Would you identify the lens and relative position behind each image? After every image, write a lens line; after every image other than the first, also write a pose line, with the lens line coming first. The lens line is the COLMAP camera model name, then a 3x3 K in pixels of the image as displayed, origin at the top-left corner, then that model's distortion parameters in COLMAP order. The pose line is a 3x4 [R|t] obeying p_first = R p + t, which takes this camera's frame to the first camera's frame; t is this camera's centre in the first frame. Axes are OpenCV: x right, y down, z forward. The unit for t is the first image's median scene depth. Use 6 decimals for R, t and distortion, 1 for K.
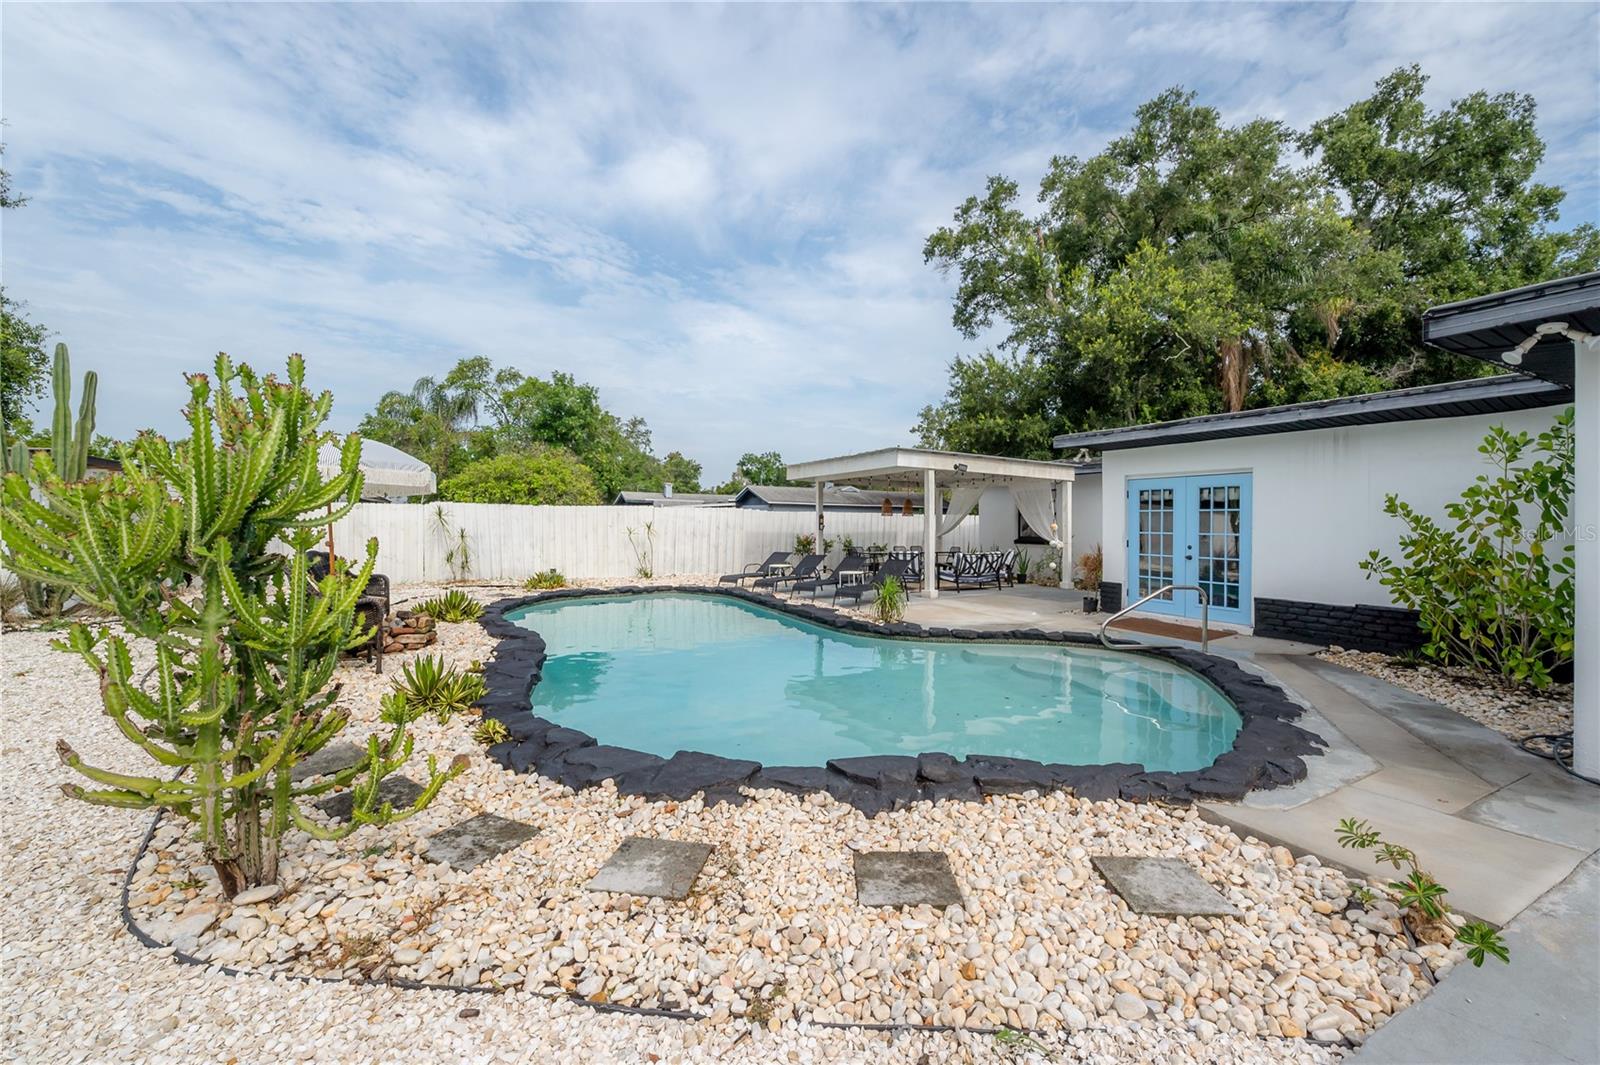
lens RADIAL K [[641.8, 0, 819.2], [0, 641.8, 526.4], [0, 0, 1]] dist [-0.015286, 0.001052]
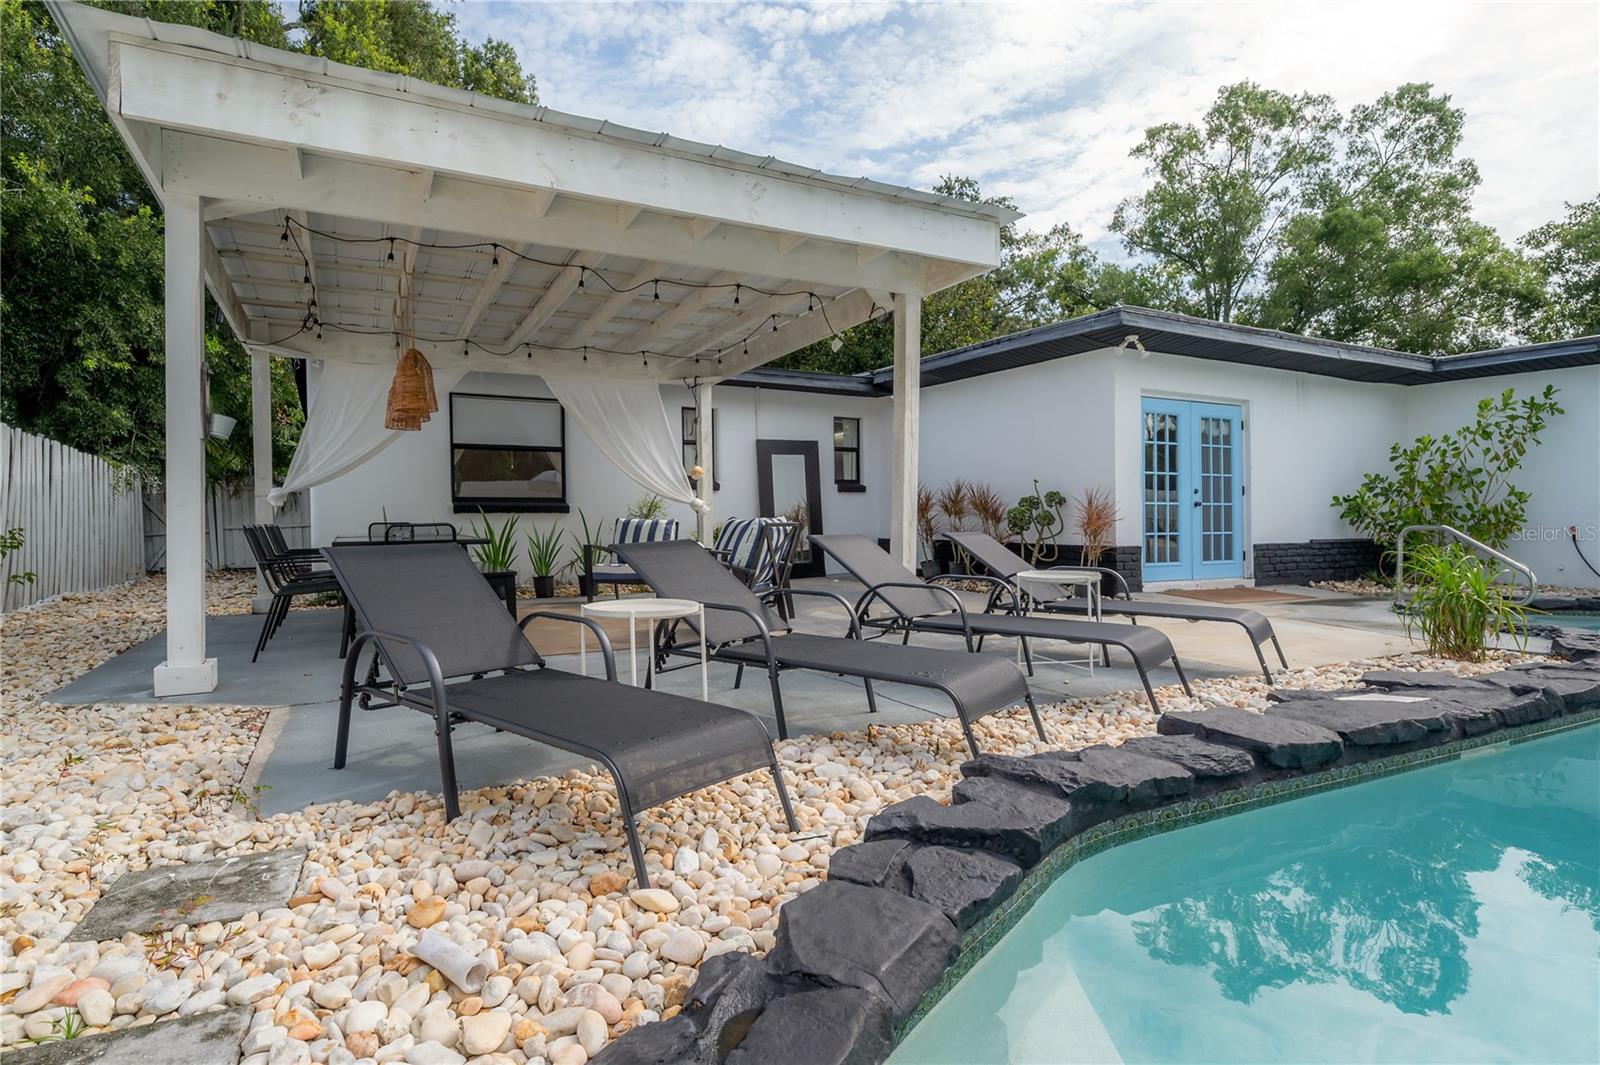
lens RADIAL K [[845.4, 0, 769.9], [0, 845.4, 526.6], [0, 0, 1]] dist [0.000327, -0.000012]
pose [[0.019984, -0.009103, 0.999759, -0.161778], [0.008987, 0.999920, 0.008925, 0.021131], [-0.999760, 0.008806, 0.020064, 0.507333]]
